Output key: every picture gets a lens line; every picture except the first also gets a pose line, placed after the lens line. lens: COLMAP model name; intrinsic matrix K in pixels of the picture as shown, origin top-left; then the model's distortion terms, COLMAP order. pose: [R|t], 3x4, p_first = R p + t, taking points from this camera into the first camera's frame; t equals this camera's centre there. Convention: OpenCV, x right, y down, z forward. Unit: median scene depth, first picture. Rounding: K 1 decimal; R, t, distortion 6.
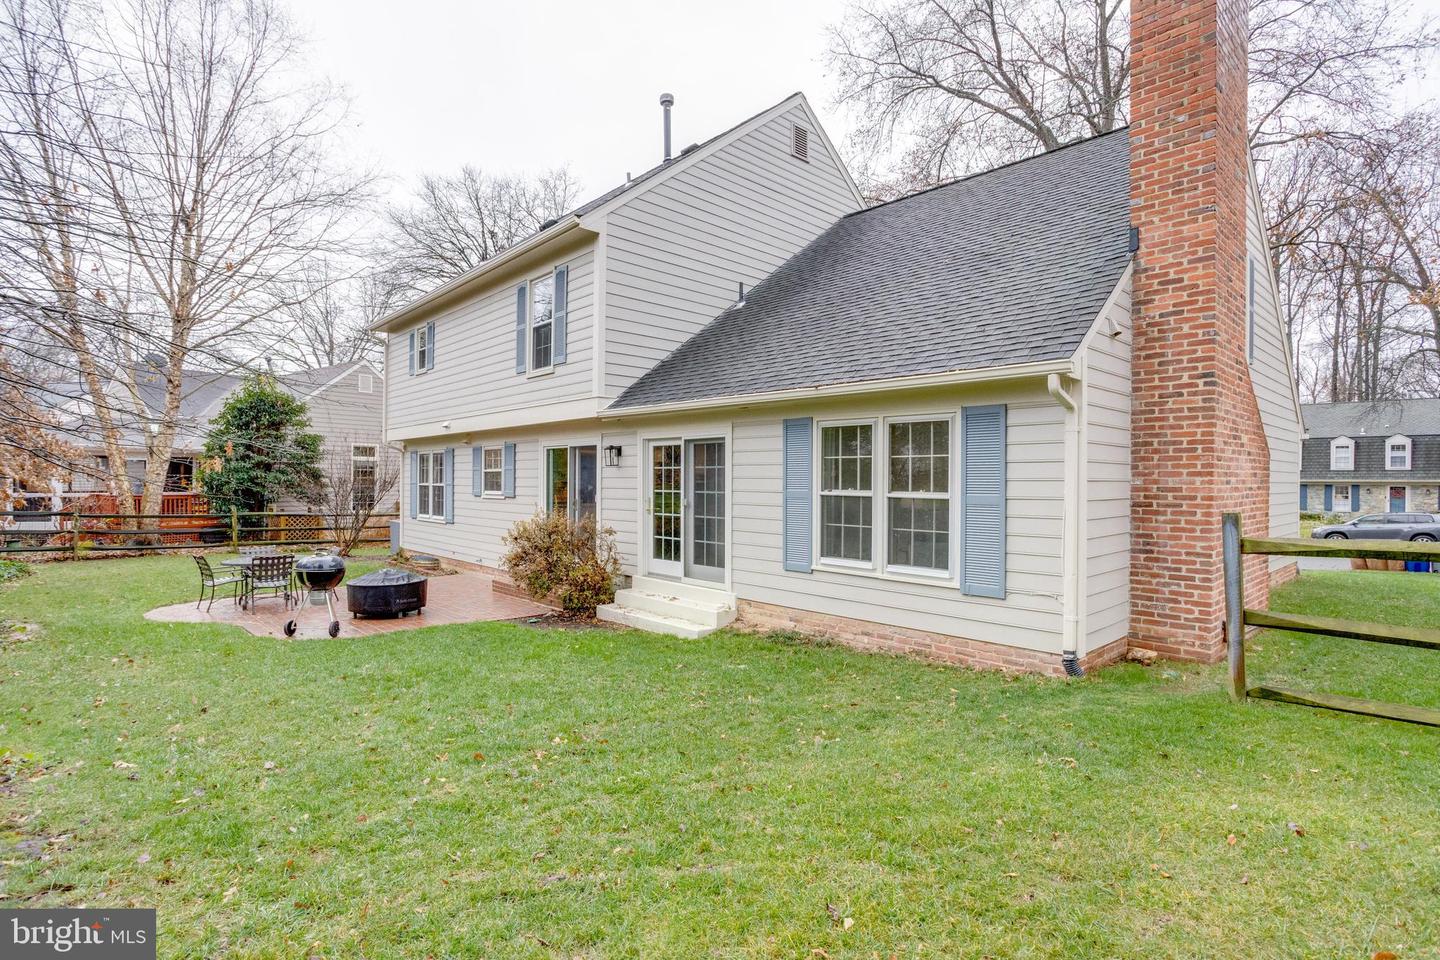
lens RADIAL K [[687.9, 0, 664.3], [0, 687.9, 483.6], [0, 0, 1]] dist [-0.045345, 0.000028]
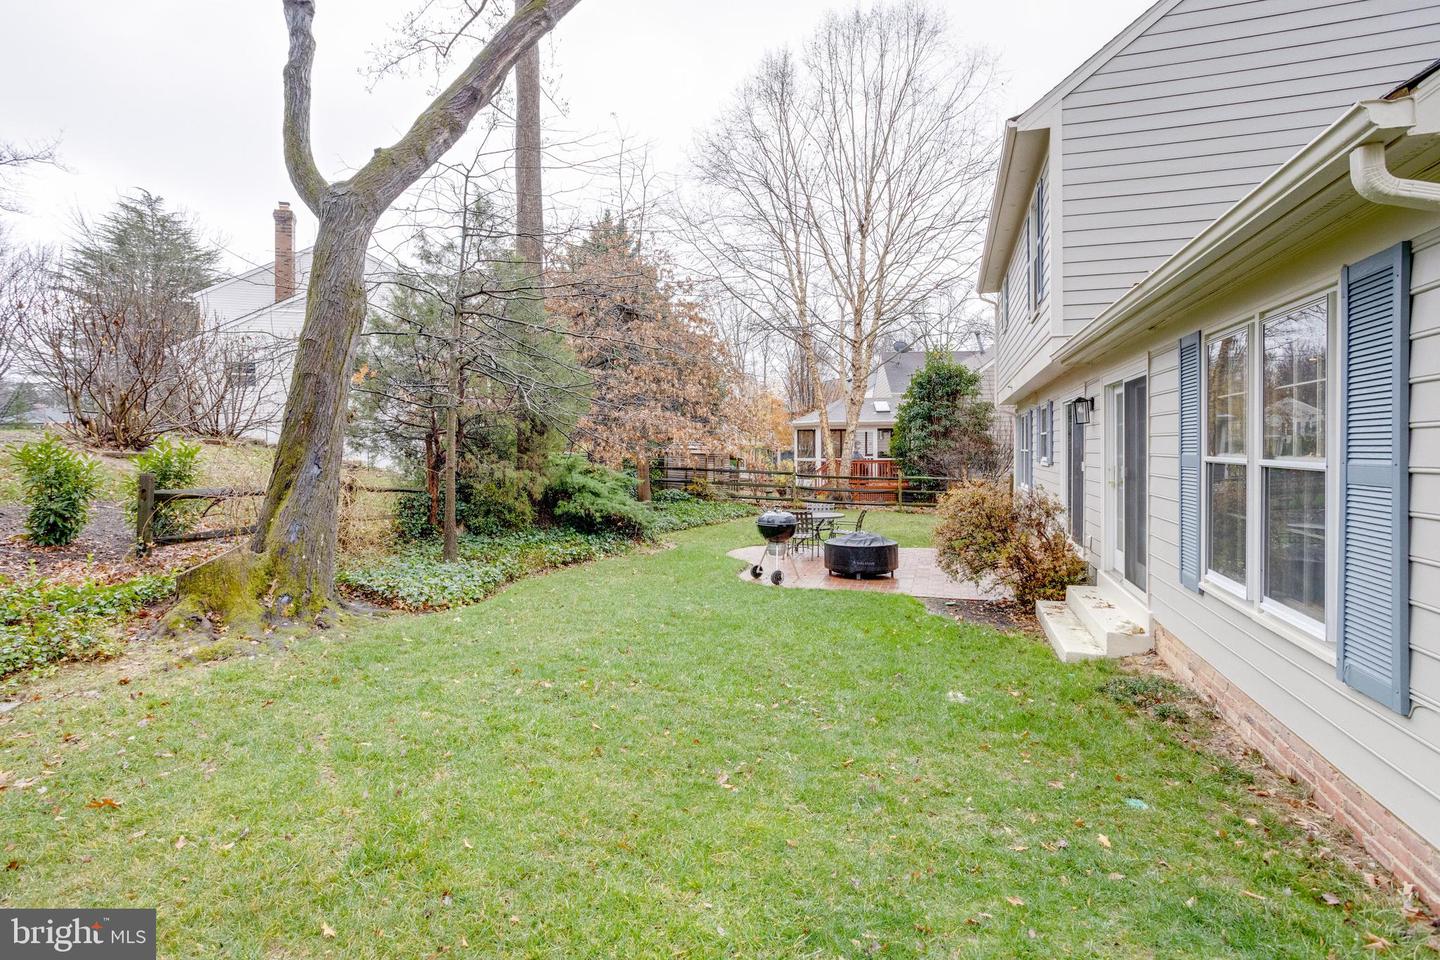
lens RADIAL K [[701.4, 0, 717.9], [0, 701.4, 456.0], [0, 0, 1]] dist [-0.045344, 0.000293]
pose [[0.520795, 0.002683, -0.853678, 0.389962], [0.002409, 0.999986, 0.004612, 0.006035], [0.853679, -0.004459, 0.520781, 0.266186]]
